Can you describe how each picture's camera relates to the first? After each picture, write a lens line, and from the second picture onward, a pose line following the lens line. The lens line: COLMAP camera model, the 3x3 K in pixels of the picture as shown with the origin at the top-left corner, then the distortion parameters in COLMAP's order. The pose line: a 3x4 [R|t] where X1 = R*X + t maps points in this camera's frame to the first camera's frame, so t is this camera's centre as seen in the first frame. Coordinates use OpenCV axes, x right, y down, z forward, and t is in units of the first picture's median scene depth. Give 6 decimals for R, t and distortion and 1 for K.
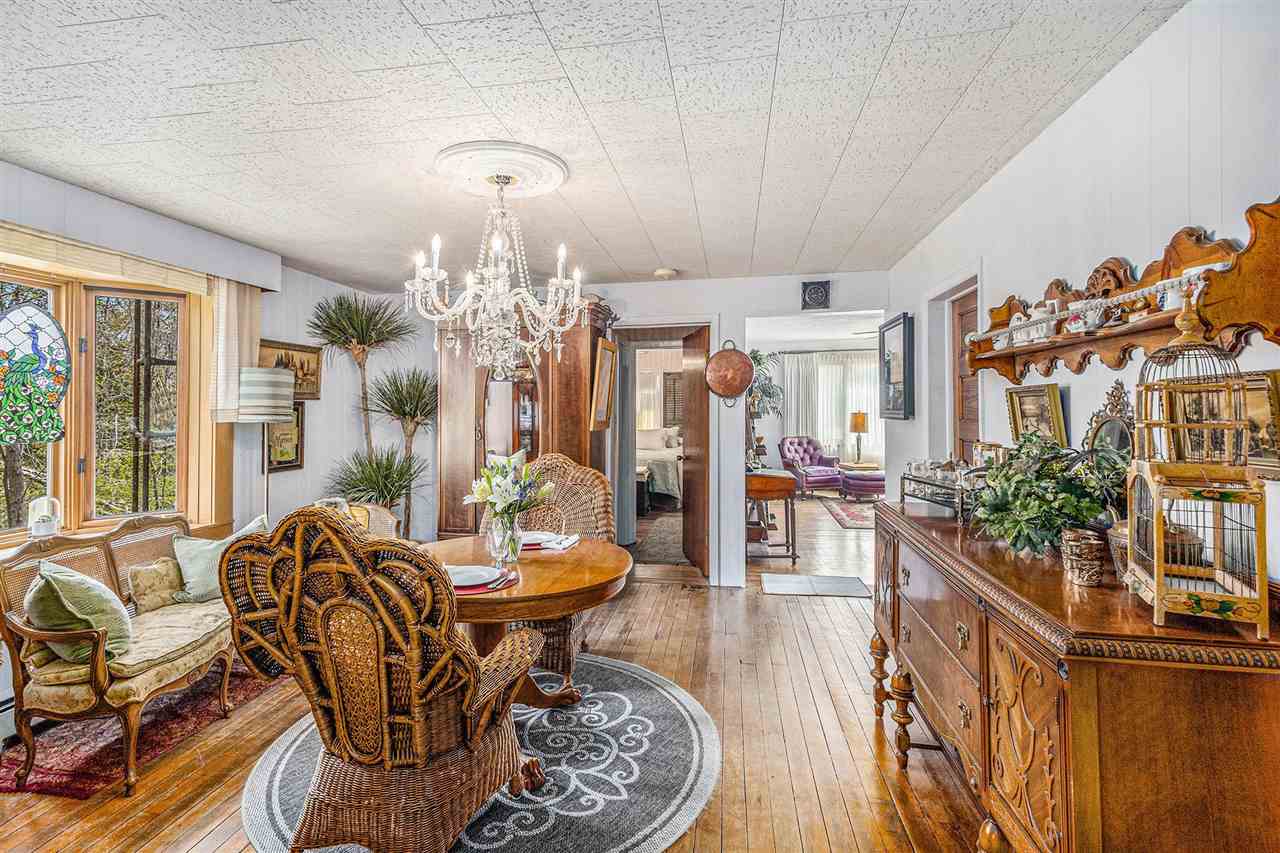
lens RADIAL K [[598.3, 0, 633.5], [0, 598.3, 405.1], [0, 0, 1]] dist [0.012426, -0.001623]
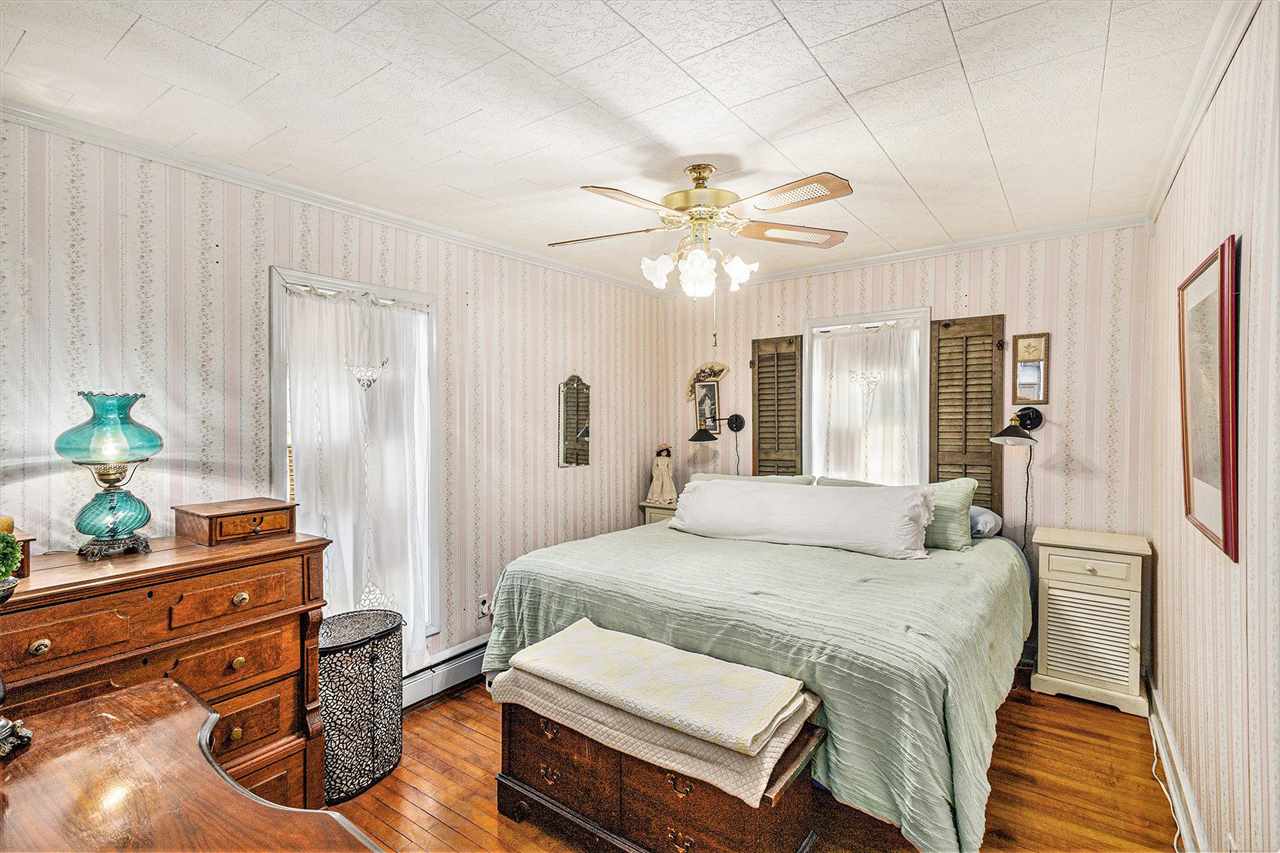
lens RADIAL K [[598.3, 0, 637.5], [0, 598.3, 418.7], [0, 0, 1]] dist [0.012426, -0.001623]
pose [[0.895968, 0.008519, -0.444036, 0.053073], [-0.001076, 0.999855, 0.017011, -0.001896], [0.444117, -0.014764, 0.895847, 0.597350]]
